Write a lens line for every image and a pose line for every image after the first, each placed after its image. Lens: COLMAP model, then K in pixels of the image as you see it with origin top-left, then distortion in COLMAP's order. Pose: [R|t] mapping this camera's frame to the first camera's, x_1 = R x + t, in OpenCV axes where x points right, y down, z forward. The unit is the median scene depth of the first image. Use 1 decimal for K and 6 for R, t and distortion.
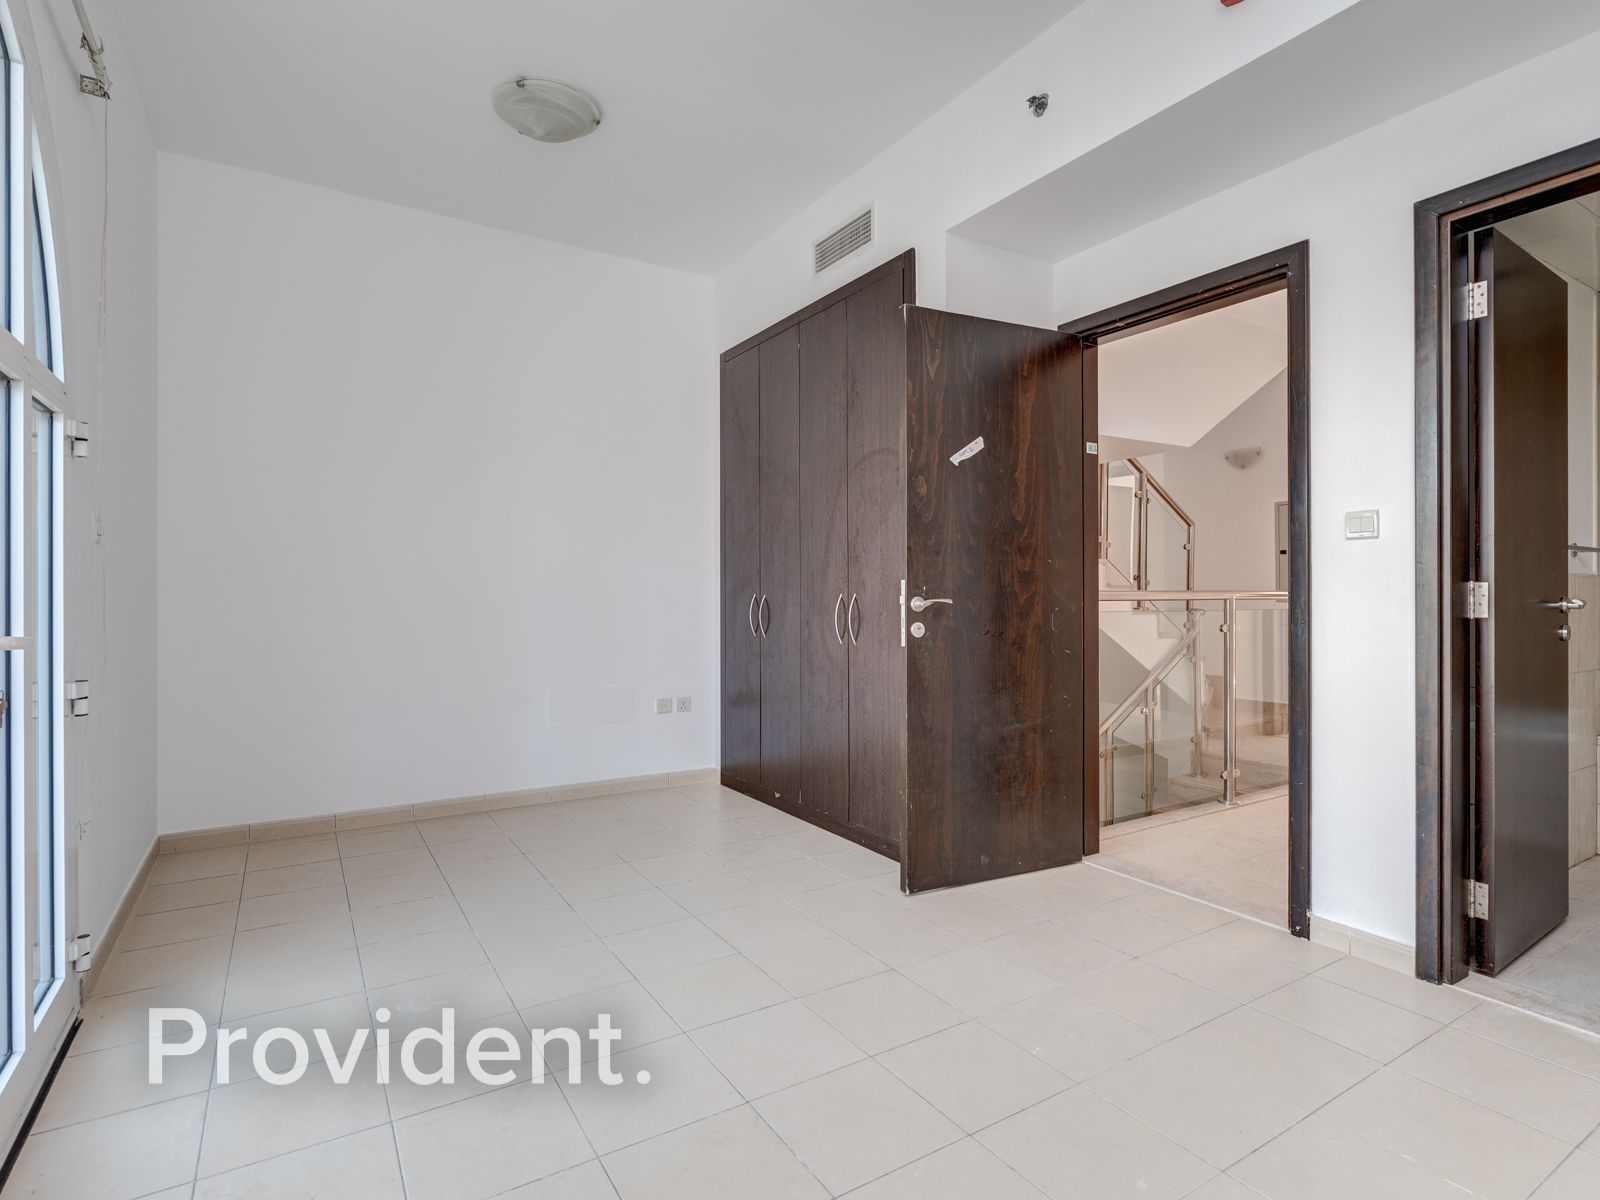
lens RADIAL K [[819.3, 0, 794.1], [0, 819.3, 602.6], [0, 0, 1]] dist [-0.006017, 0.001126]
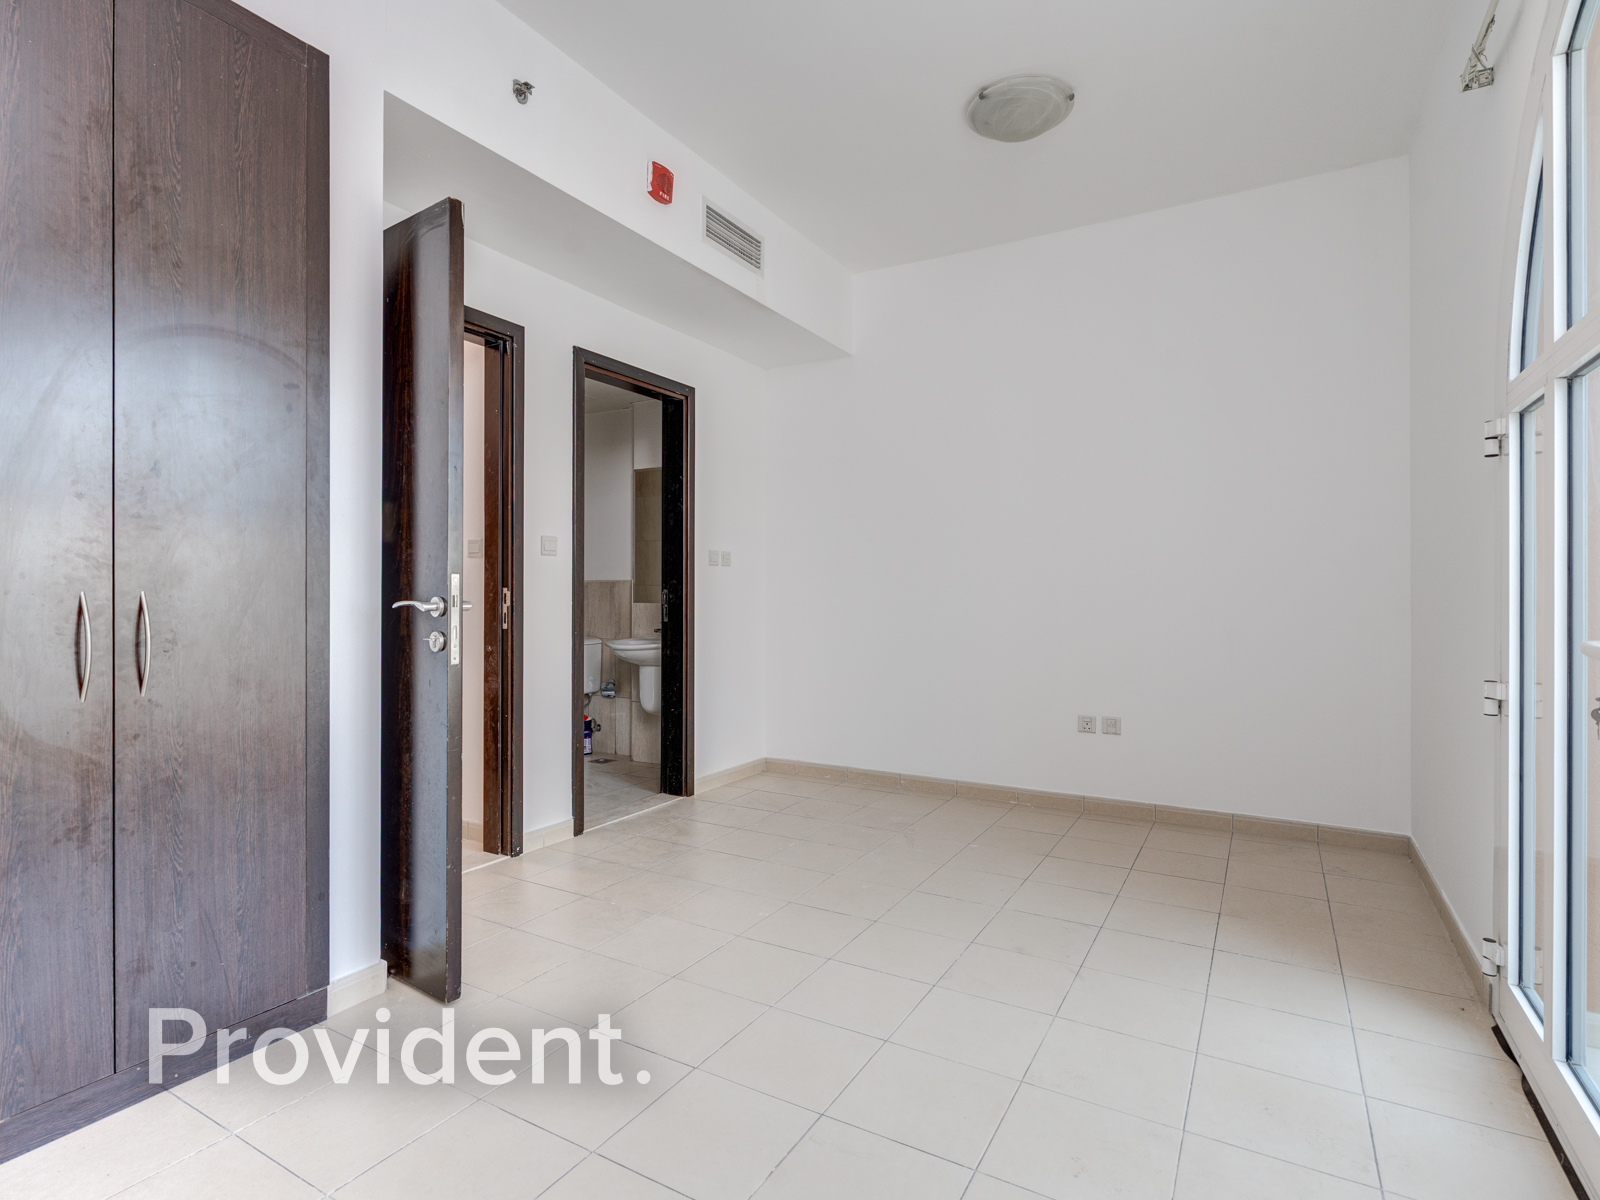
lens RADIAL K [[825.9, 0, 784.3], [0, 825.9, 590.6], [0, 0, 1]] dist [0.003146, 0.000228]
pose [[-0.462399, 0.003742, 0.886664, -0.567641], [0.008783, 0.999961, 0.000360, -0.007884], [-0.886628, 0.007954, -0.462414, 0.929748]]
